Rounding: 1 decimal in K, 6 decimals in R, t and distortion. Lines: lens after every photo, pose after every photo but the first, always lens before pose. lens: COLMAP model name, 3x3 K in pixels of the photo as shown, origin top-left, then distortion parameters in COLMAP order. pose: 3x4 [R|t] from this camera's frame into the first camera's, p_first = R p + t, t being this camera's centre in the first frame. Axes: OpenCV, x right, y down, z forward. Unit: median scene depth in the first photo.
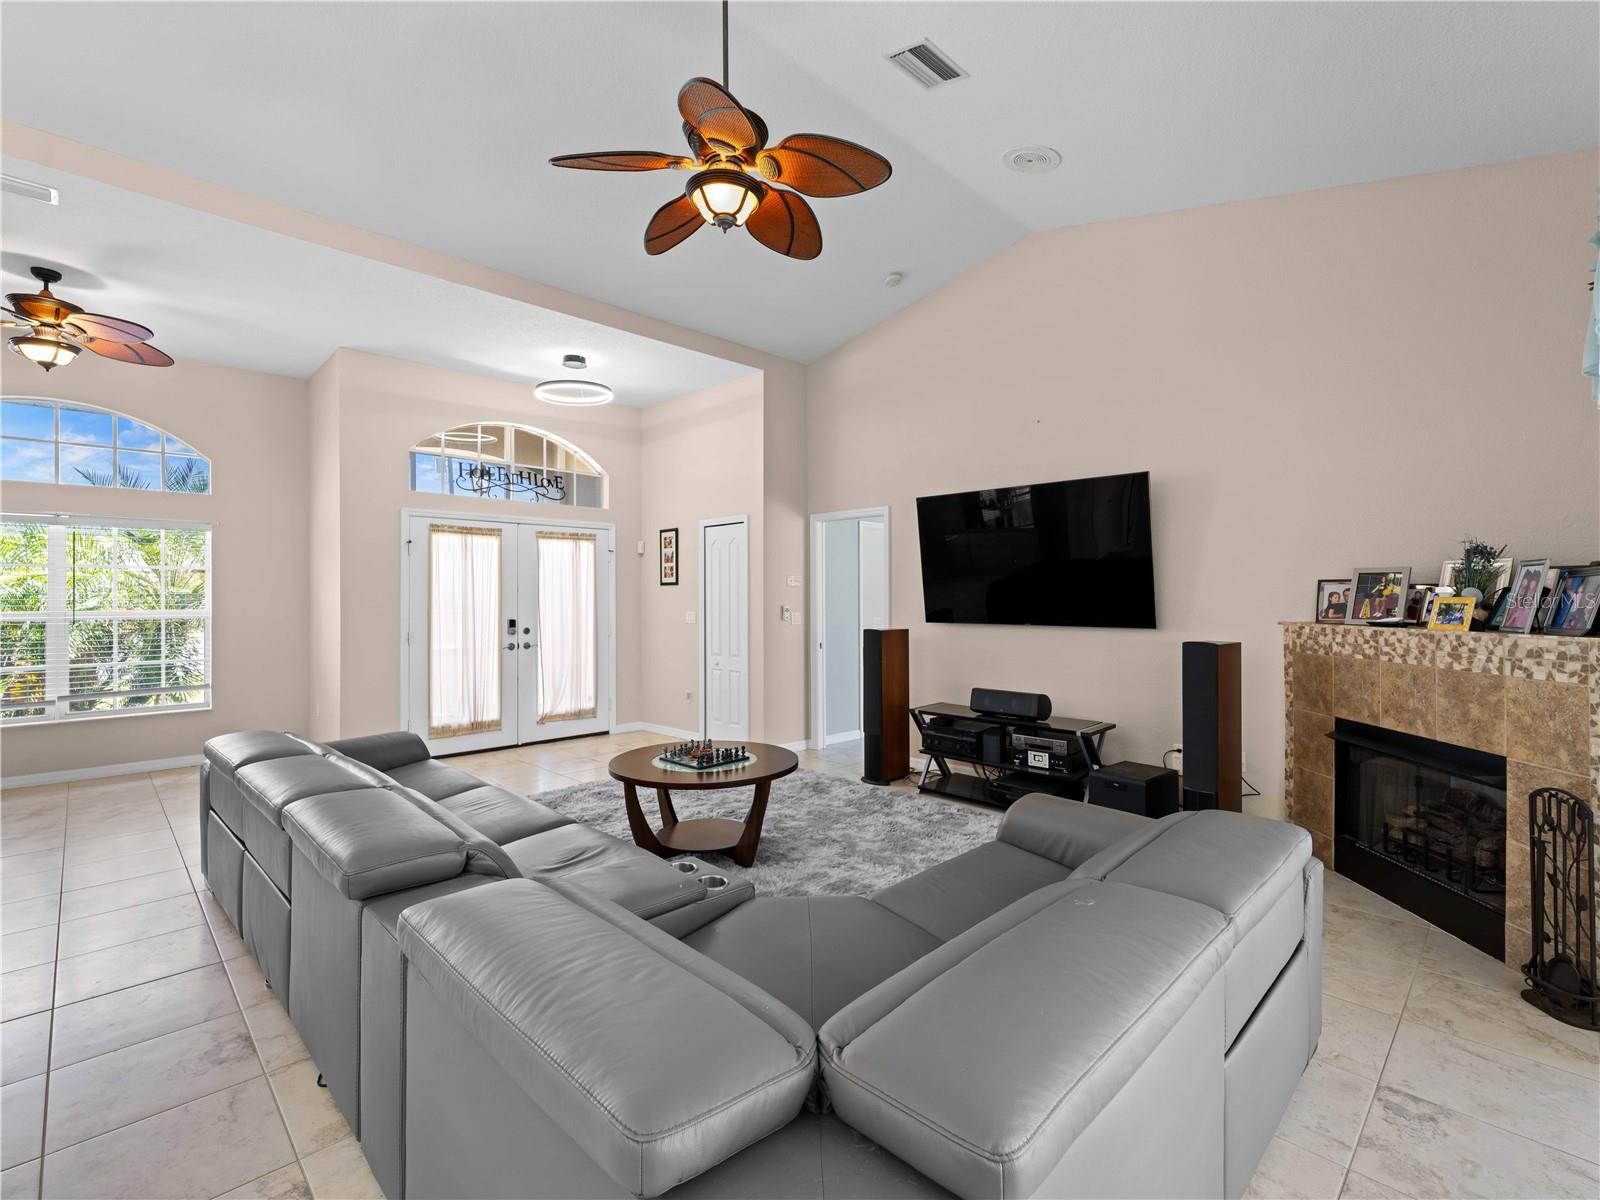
lens RADIAL K [[731.6, 0, 795.9], [0, 731.6, 595.8], [0, 0, 1]] dist [0.001425, -0.000557]
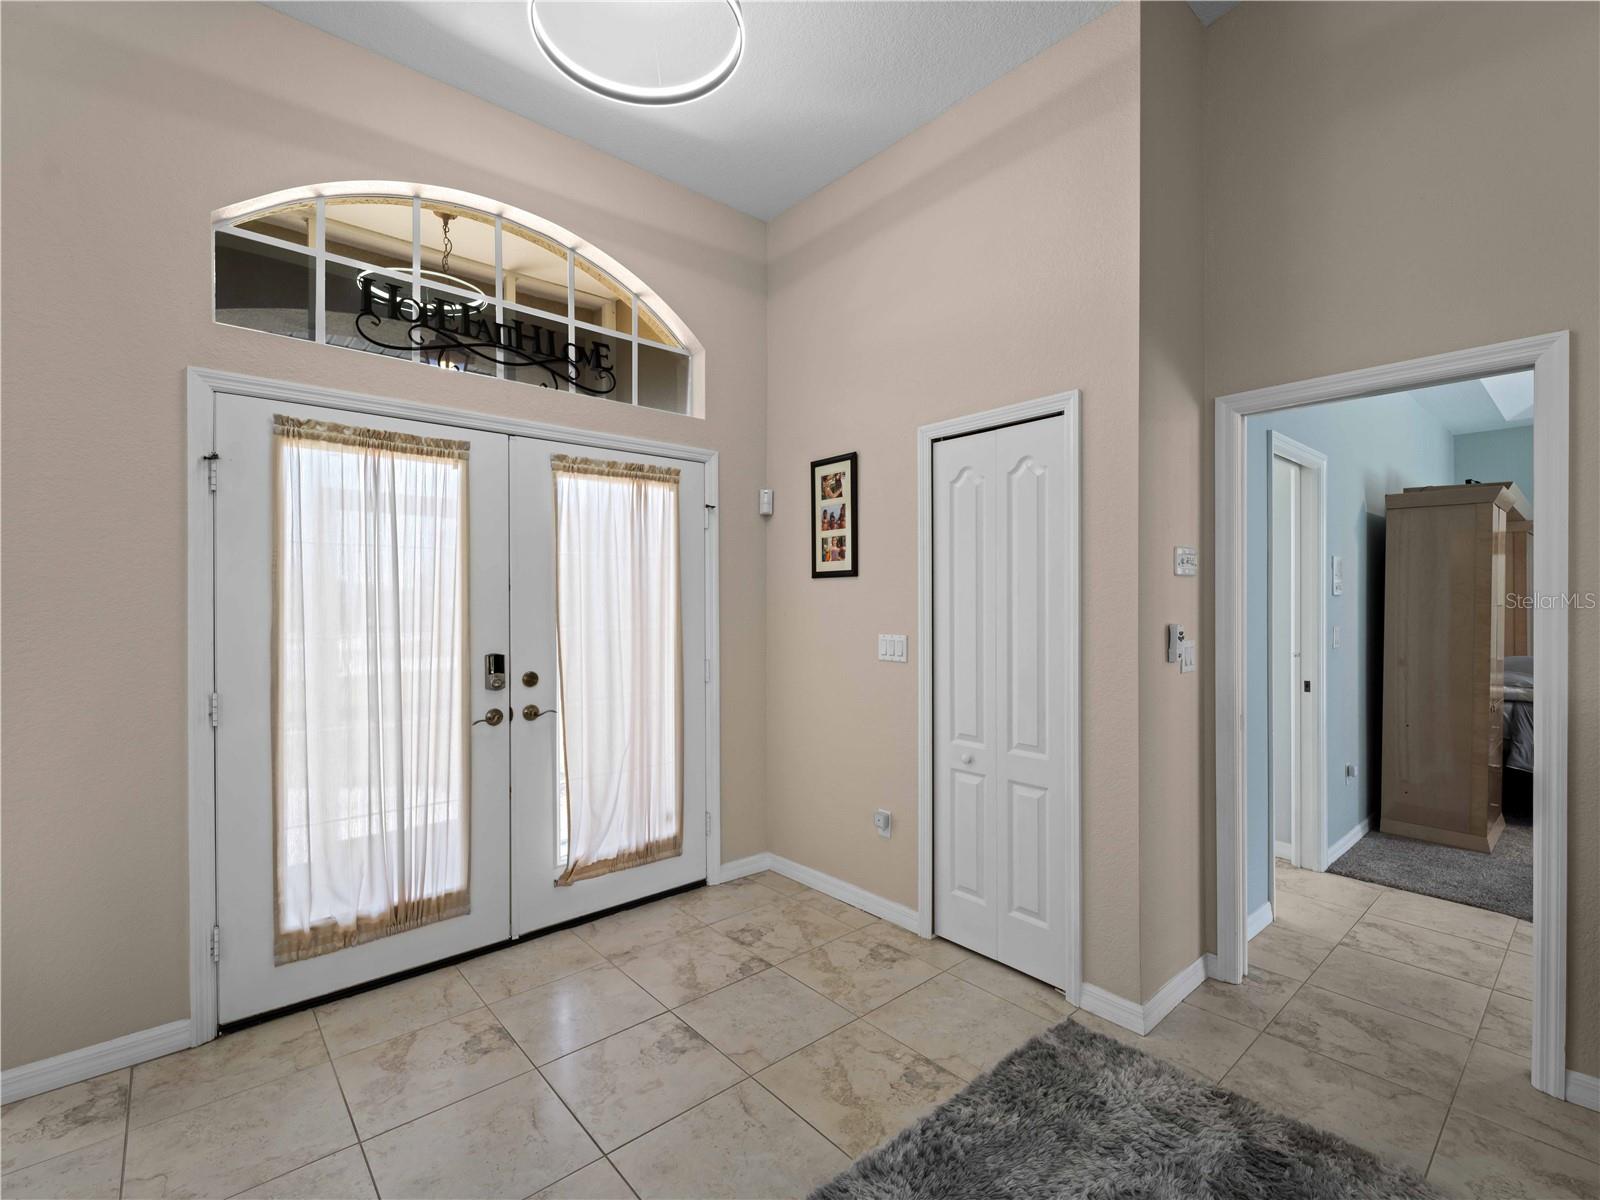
lens RADIAL K [[721.1, 0, 804.5], [0, 721.1, 604.9], [0, 0, 1]] dist [0.001910, -0.000499]
pose [[0.998680, 0.000013, -0.051360, -0.195084], [0.000395, 0.999968, 0.007931, -0.000323], [0.051358, -0.007941, 0.998649, 0.620624]]
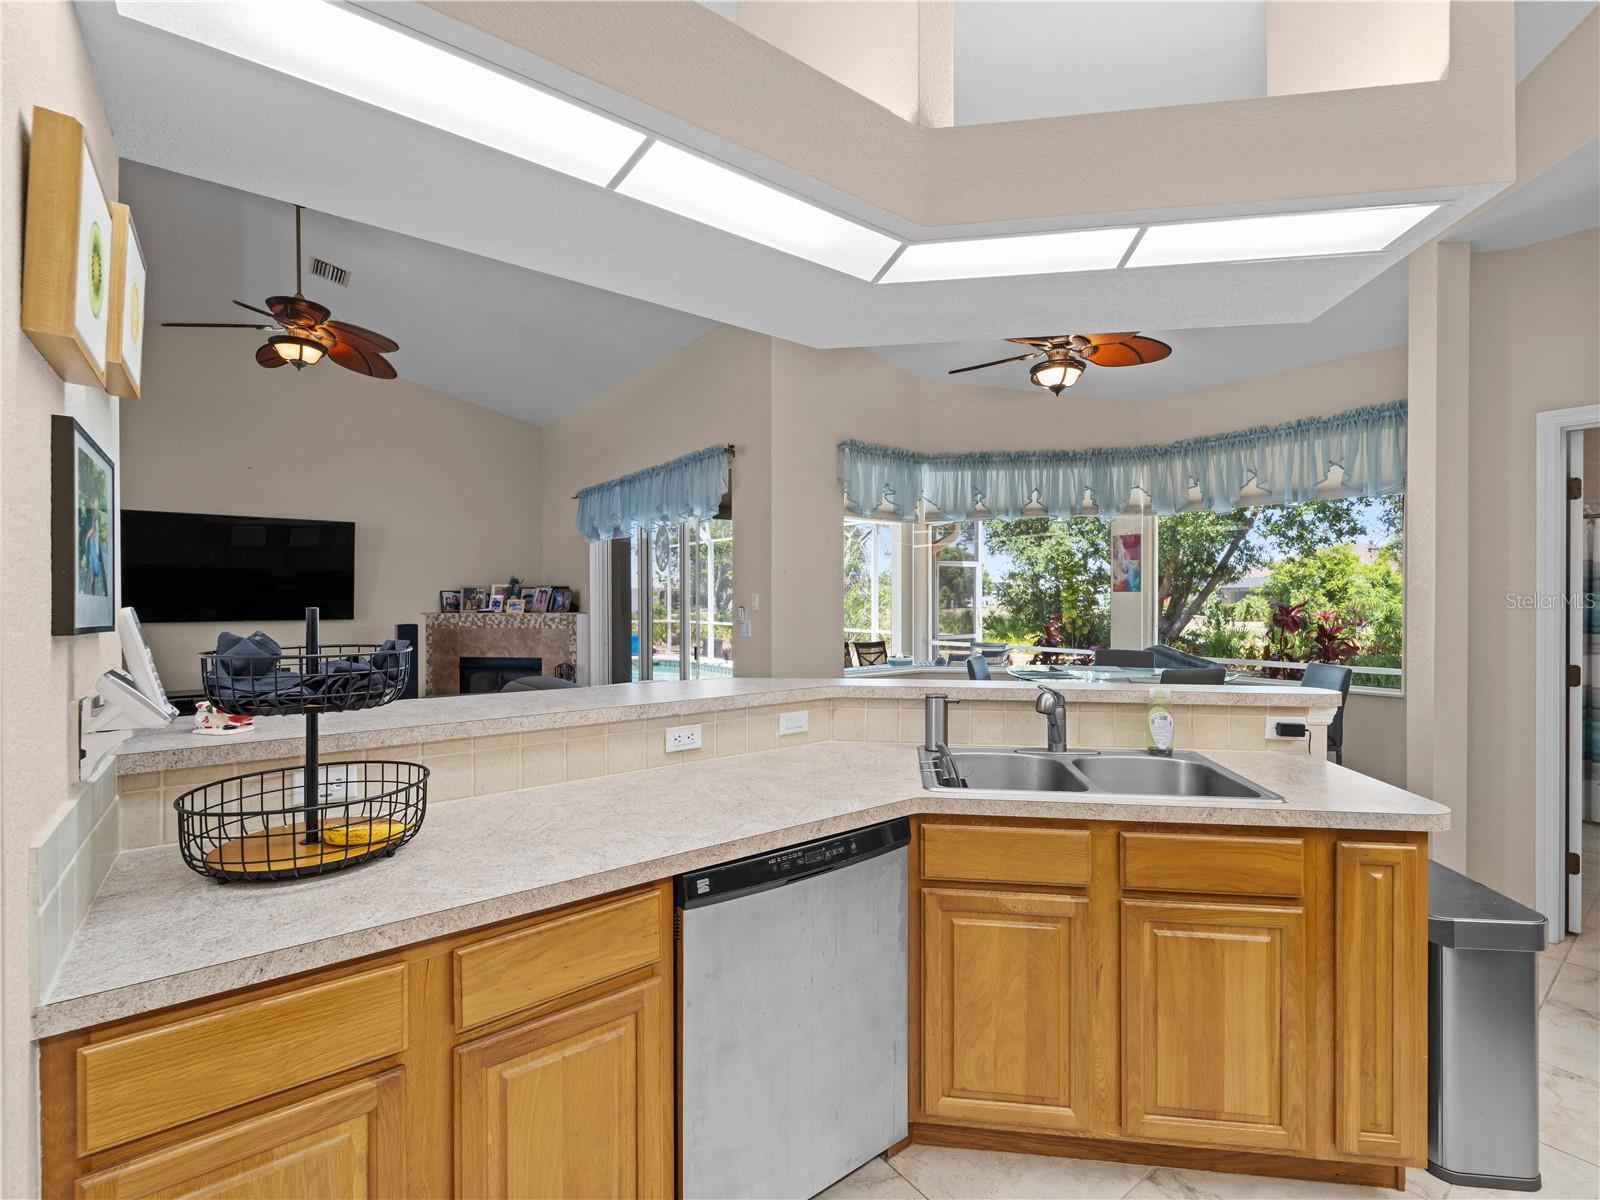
lens RADIAL K [[722.2, 0, 801.1], [0, 722.2, 602.1], [0, 0, 1]] dist [0.003161, -0.000937]
pose [[0.117508, -0.005117, 0.993059, -0.693739], [0.000017, 0.999987, 0.005150, -0.000871], [-0.993072, -0.000588, 0.117506, -0.120996]]
